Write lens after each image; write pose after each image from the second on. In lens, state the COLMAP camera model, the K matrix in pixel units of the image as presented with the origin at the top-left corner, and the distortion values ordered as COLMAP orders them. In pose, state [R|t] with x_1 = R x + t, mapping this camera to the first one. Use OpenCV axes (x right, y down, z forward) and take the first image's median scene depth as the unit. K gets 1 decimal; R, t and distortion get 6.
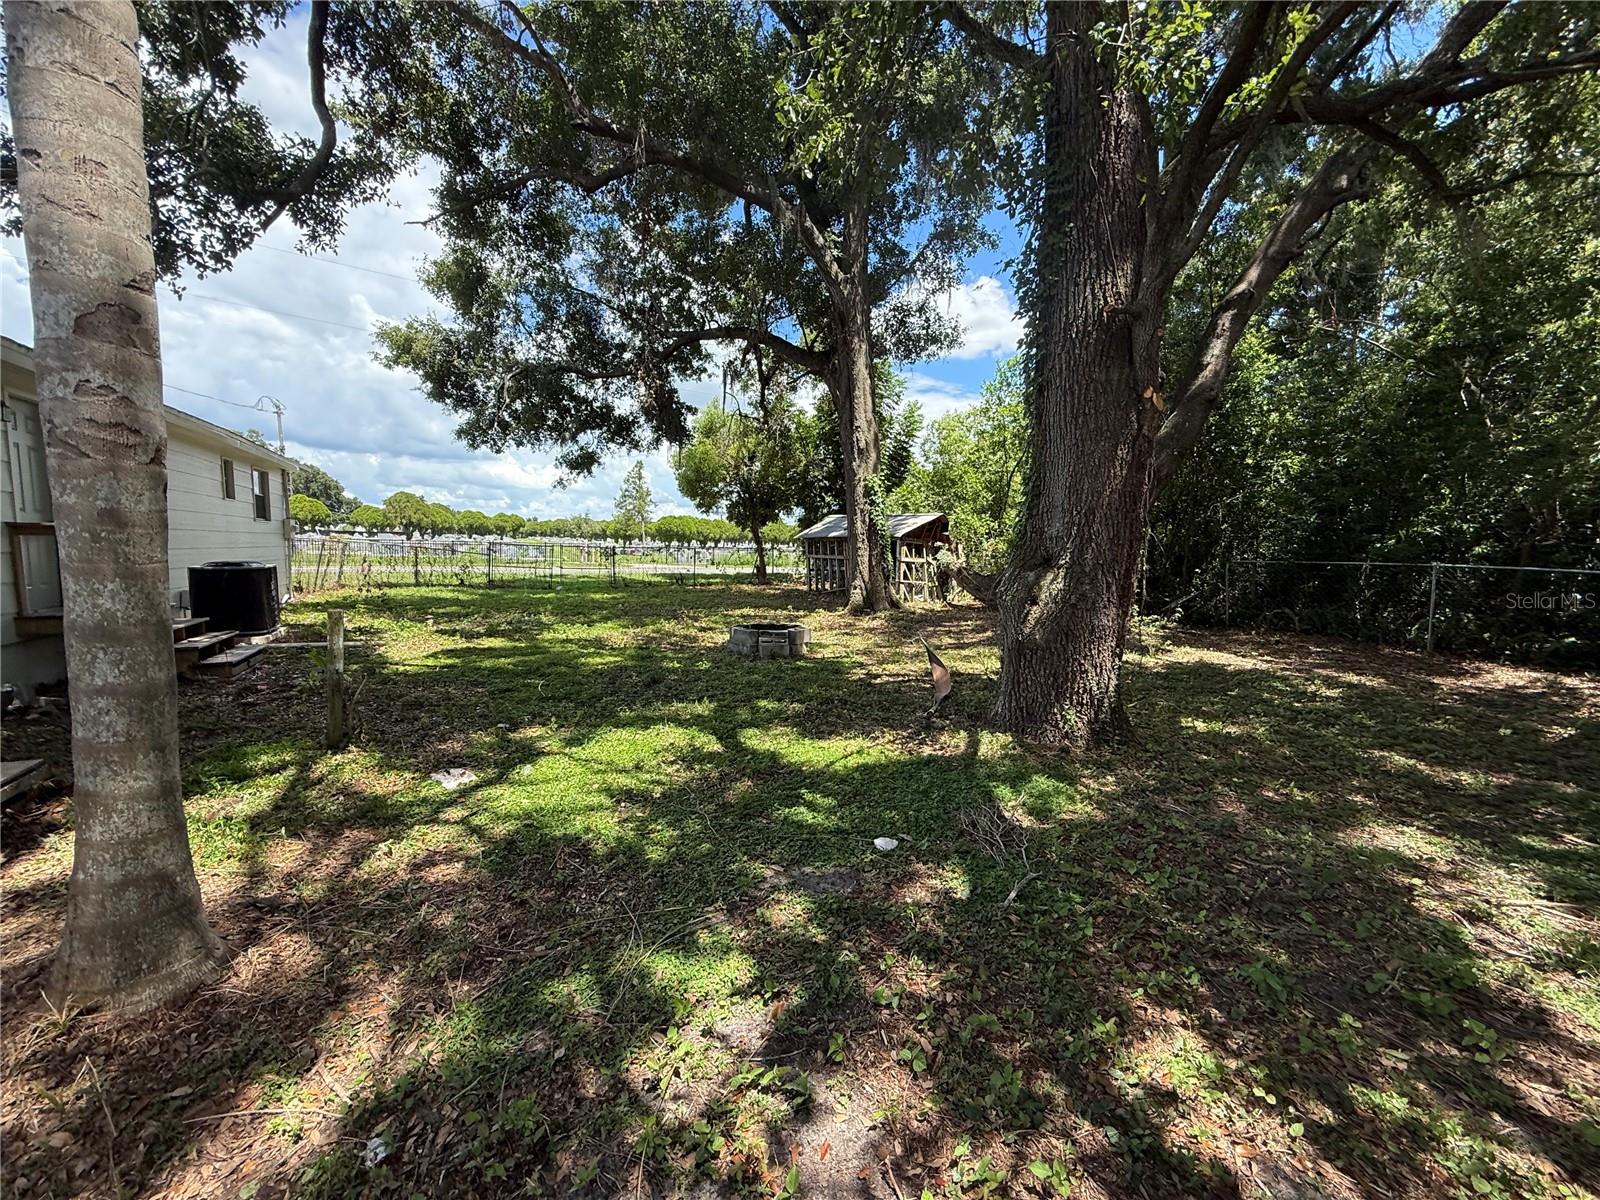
lens RADIAL K [[636.8, 0, 794.9], [0, 636.8, 598.8], [0, 0, 1]] dist [0.002193, -0.000512]
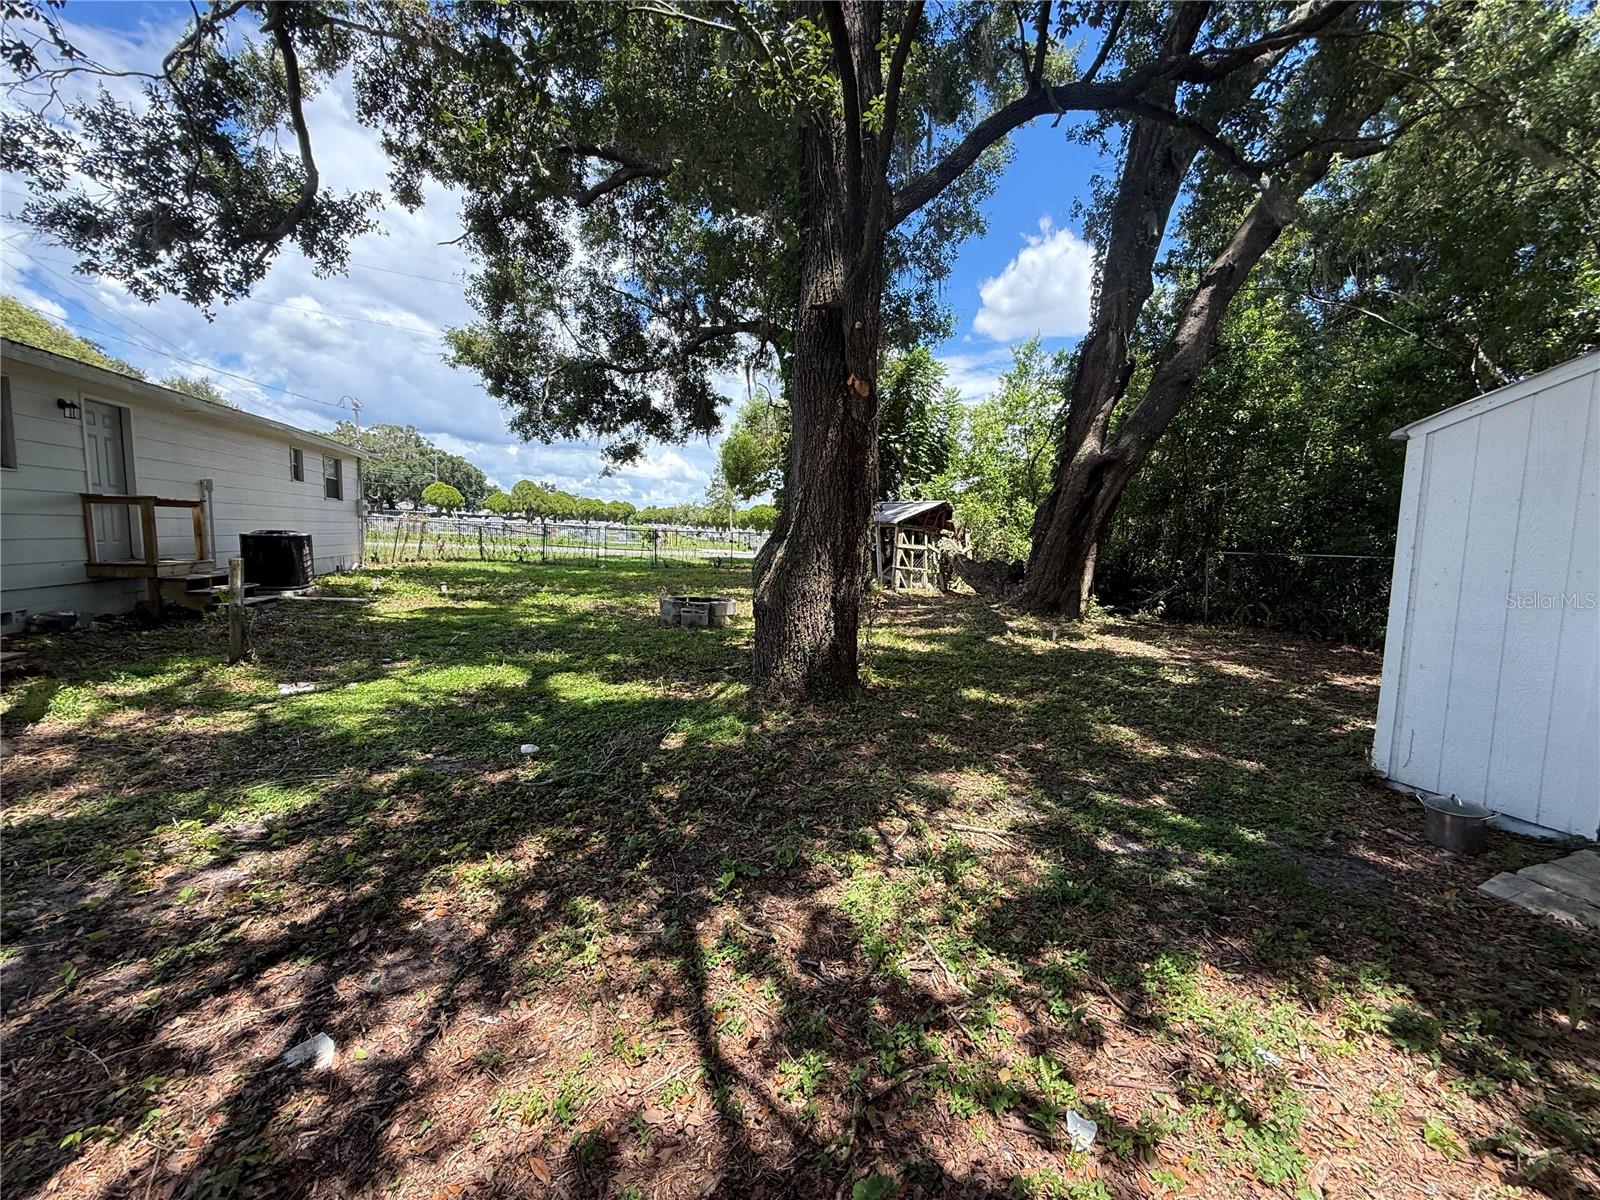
lens RADIAL K [[636.8, 0, 792.5], [0, 636.8, 602.1], [0, 0, 1]] dist [0.002193, -0.000512]
pose [[0.984788, 0.036969, -0.169781, 0.170492], [-0.033669, 0.999185, 0.022275, 0.010316], [0.170466, -0.016220, 0.985230, -0.028902]]
